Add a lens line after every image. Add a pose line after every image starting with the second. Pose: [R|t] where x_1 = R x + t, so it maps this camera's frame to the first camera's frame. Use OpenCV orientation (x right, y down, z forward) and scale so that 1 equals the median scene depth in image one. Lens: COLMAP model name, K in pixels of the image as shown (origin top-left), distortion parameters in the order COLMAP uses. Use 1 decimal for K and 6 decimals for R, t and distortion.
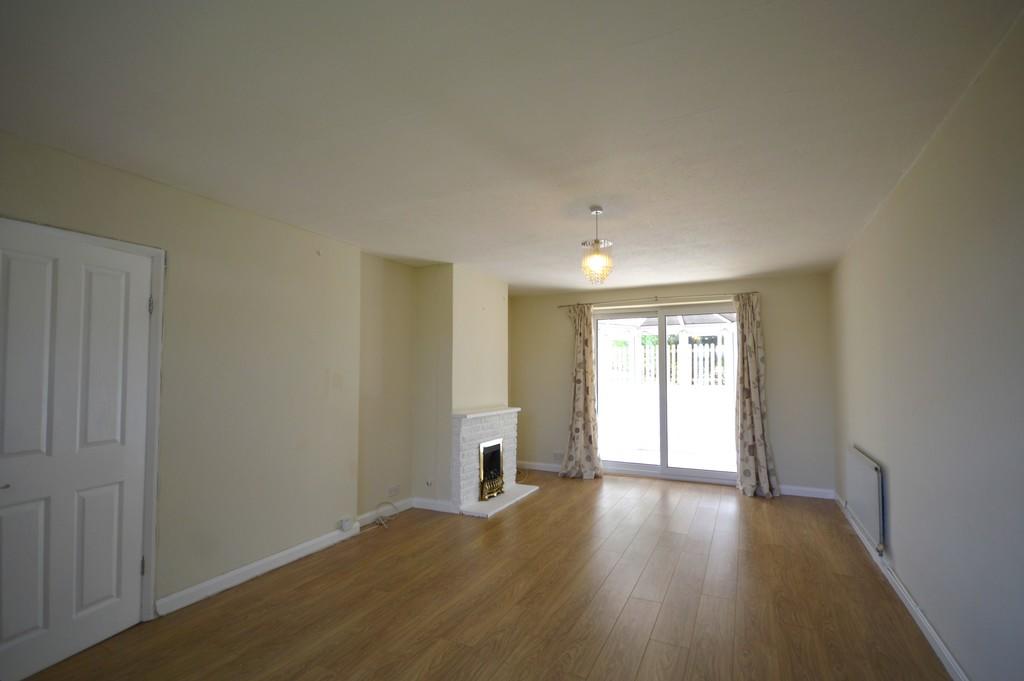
lens RADIAL K [[466.5, 0, 516.7], [0, 466.5, 350.3], [0, 0, 1]] dist [0.000484, 0.000110]
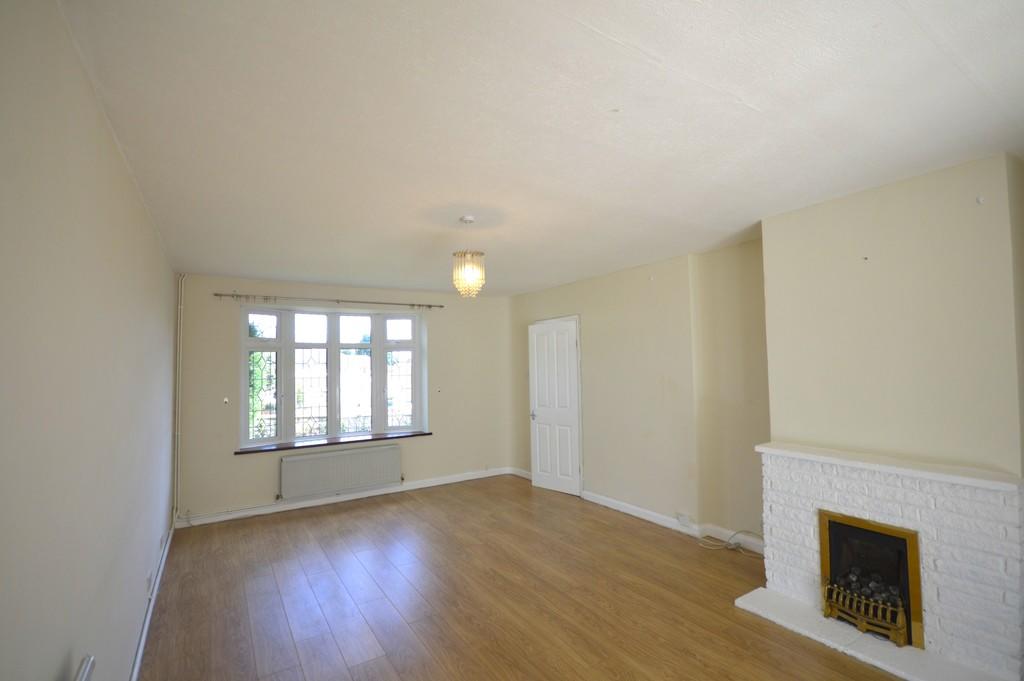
lens RADIAL K [[466.5, 0, 516.7], [0, 466.5, 350.3], [0, 0, 1]] dist [0.000484, 0.000110]
pose [[-0.517883, -0.018101, -0.855260, 0.763618], [0.062487, 0.996305, -0.058924, 0.027817], [0.853166, -0.083958, -0.514838, 1.278836]]
